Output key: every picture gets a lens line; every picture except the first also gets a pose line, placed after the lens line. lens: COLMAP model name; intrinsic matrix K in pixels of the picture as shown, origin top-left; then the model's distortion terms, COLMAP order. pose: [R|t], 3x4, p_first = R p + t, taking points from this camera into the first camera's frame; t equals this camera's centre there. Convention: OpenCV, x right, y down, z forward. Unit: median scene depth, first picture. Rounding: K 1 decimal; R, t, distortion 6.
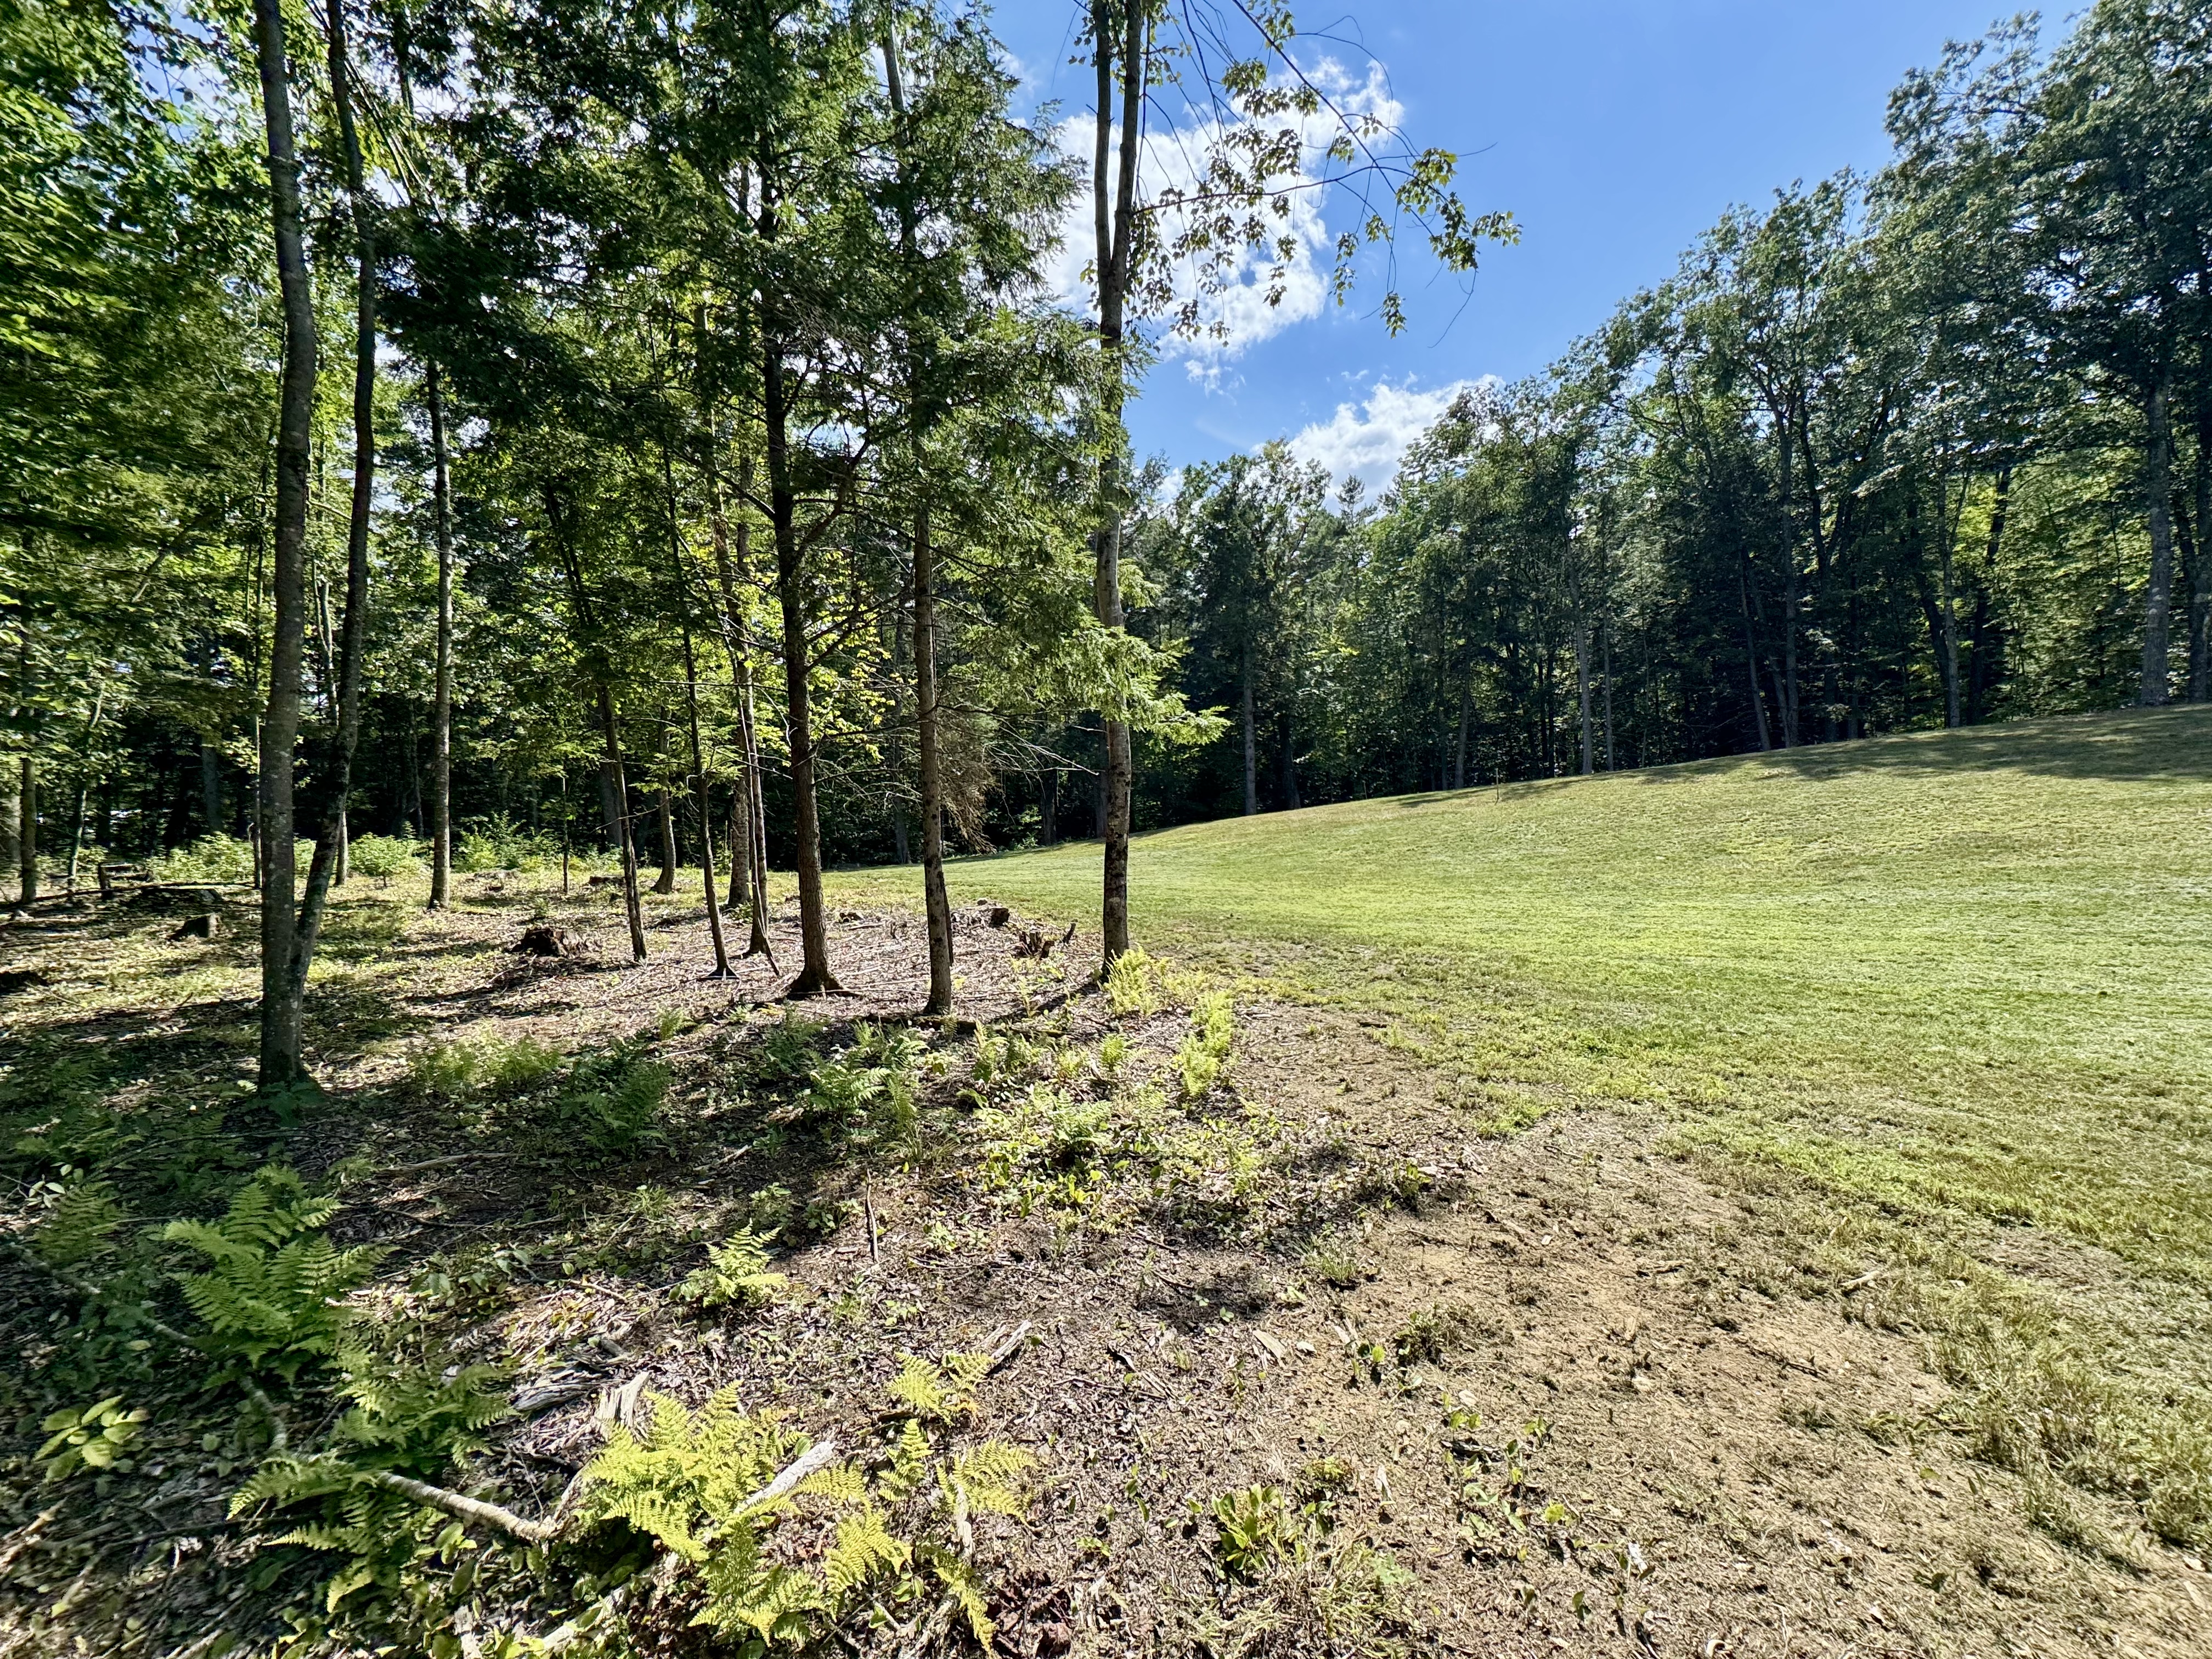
lens RADIAL K [[889.9, 0, 1106.0], [0, 889.9, 829.5], [0, 0, 1]] dist [0.001259, 0.000313]
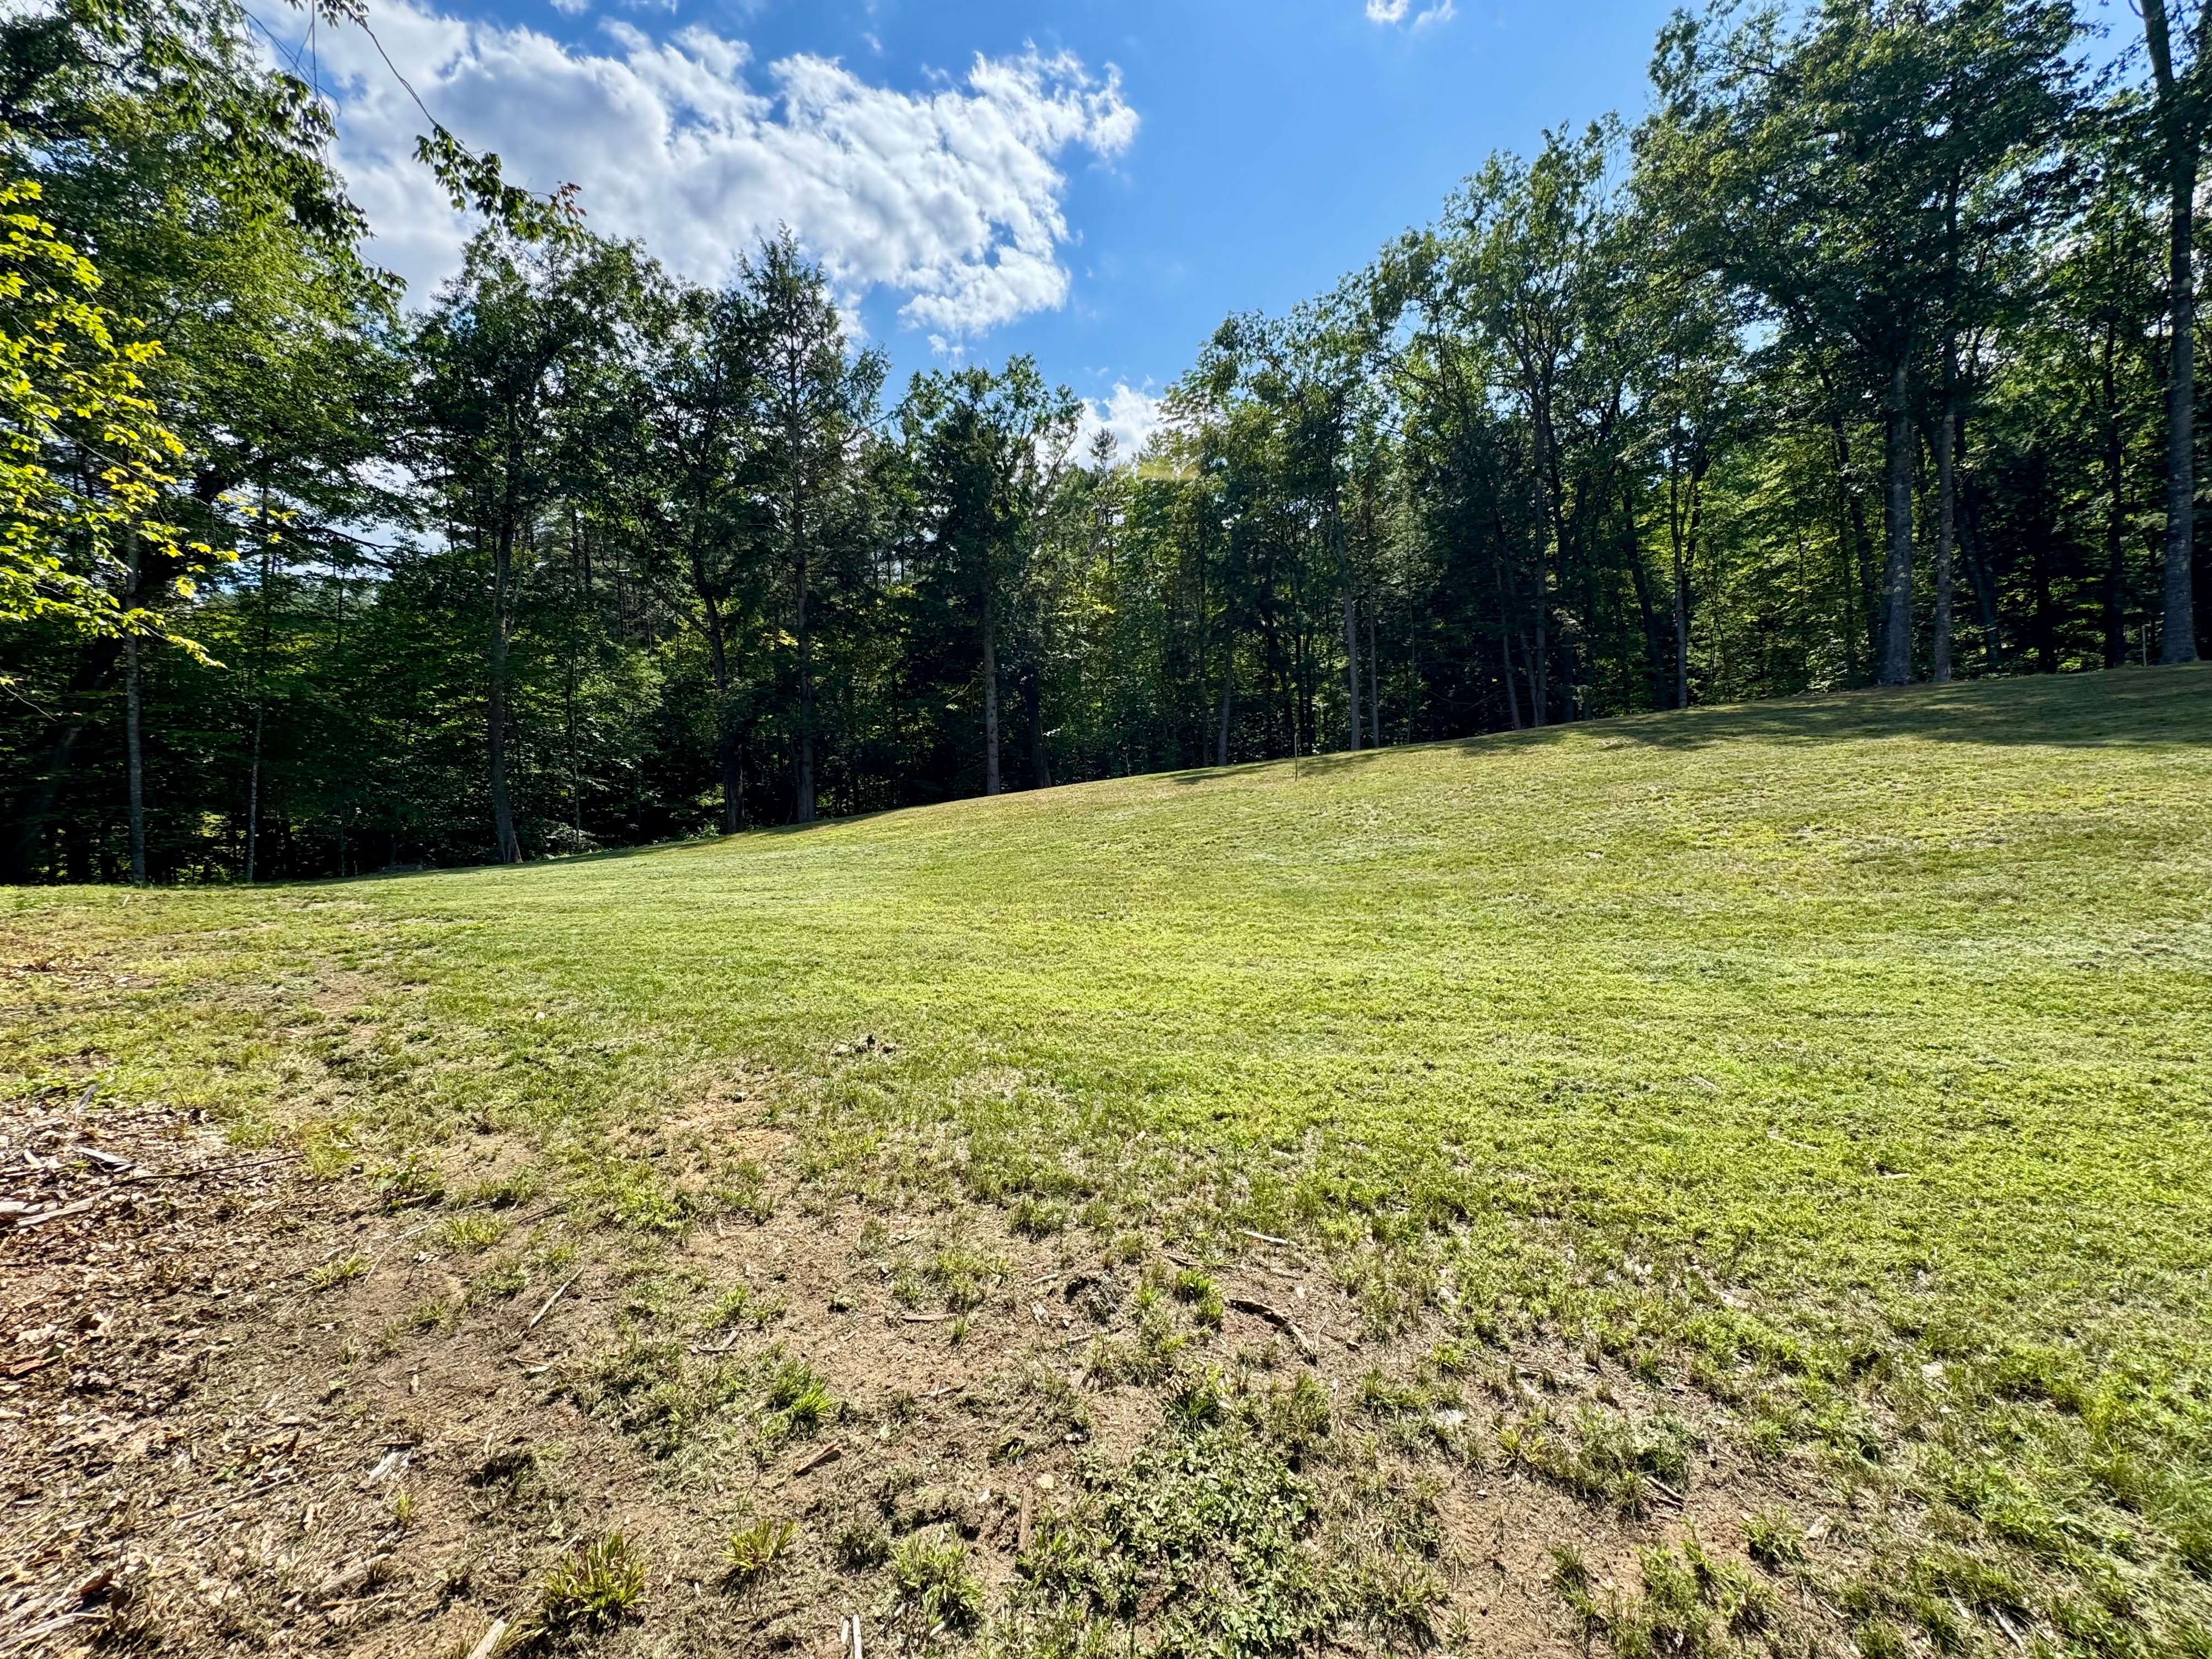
lens RADIAL K [[878.7, 0, 1106.2], [0, 878.7, 826.6], [0, 0, 1]] dist [-0.000435, 0.000258]
pose [[0.961798, -0.007587, 0.273655, 0.041599], [0.003582, 0.999879, 0.015131, -0.000124], [-0.273736, -0.013573, 0.961709, 0.190168]]
